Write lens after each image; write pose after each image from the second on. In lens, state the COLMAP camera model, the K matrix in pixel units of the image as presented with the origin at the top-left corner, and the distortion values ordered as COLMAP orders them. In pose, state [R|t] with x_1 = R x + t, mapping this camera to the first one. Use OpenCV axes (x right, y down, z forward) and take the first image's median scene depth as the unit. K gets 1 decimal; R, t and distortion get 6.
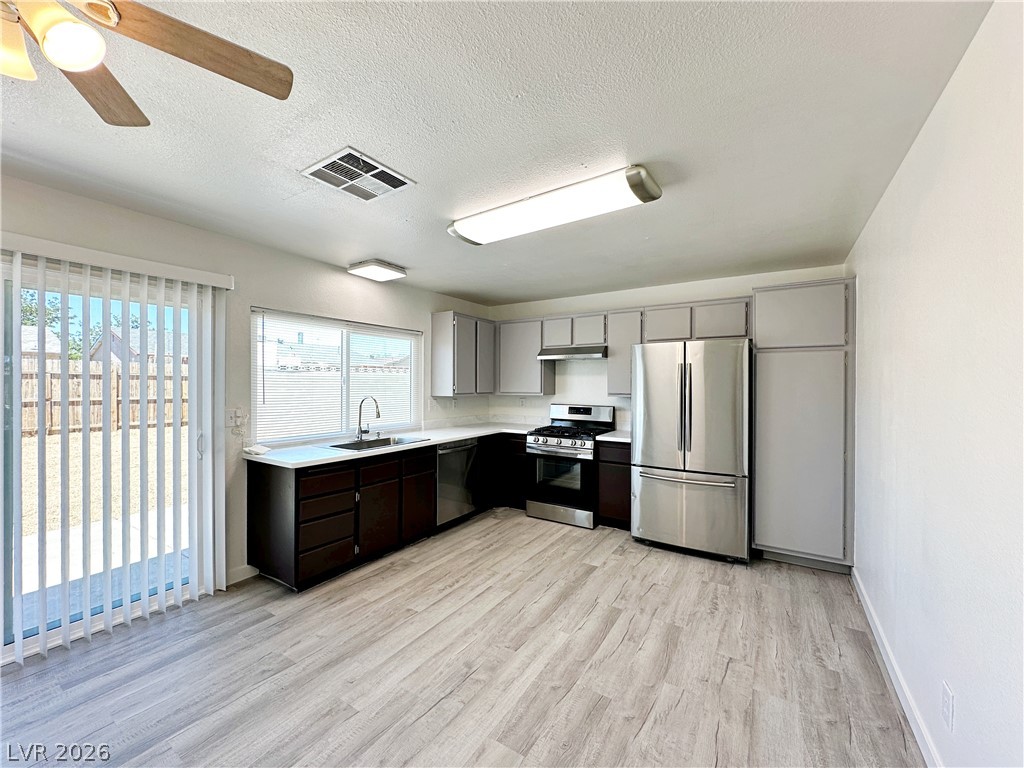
lens RADIAL K [[410.7, 0, 512.0], [0, 410.7, 384.8], [0, 0, 1]] dist [-0.004494, 0.000922]
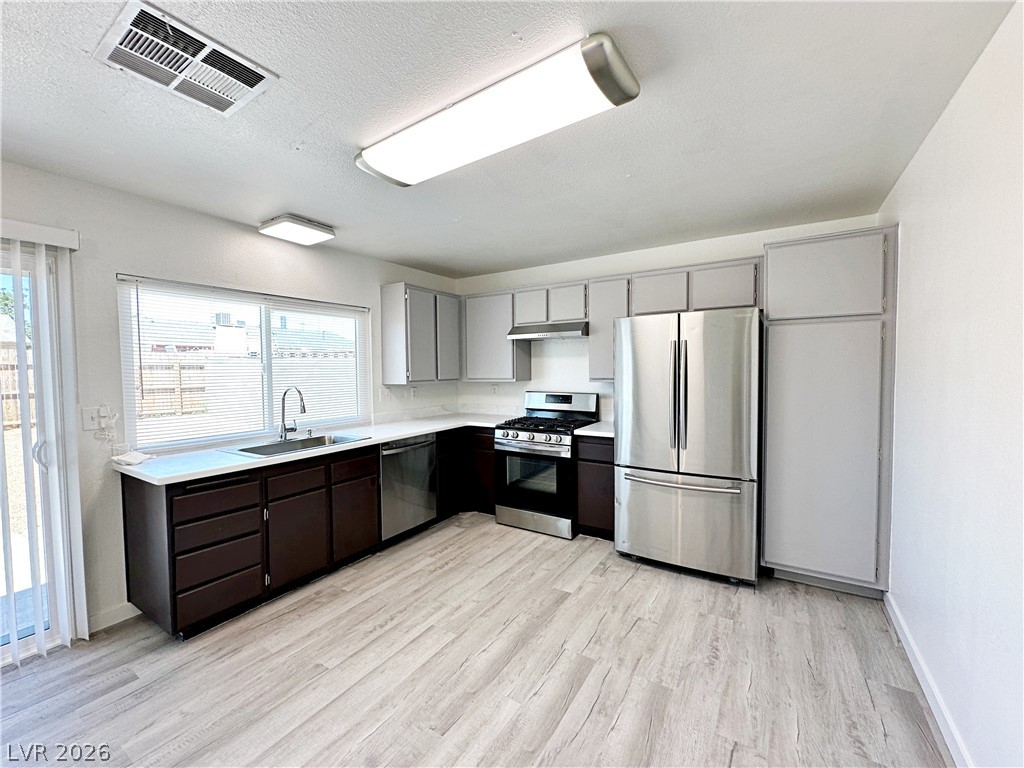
lens RADIAL K [[420.5, 0, 511.9], [0, 420.5, 384.6], [0, 0, 1]] dist [-0.004456, 0.000900]
pose [[0.999881, -0.014496, 0.005212, 0.093635], [0.014289, 0.999186, 0.037726, -0.001529], [-0.005755, -0.037647, 0.999275, 0.186774]]
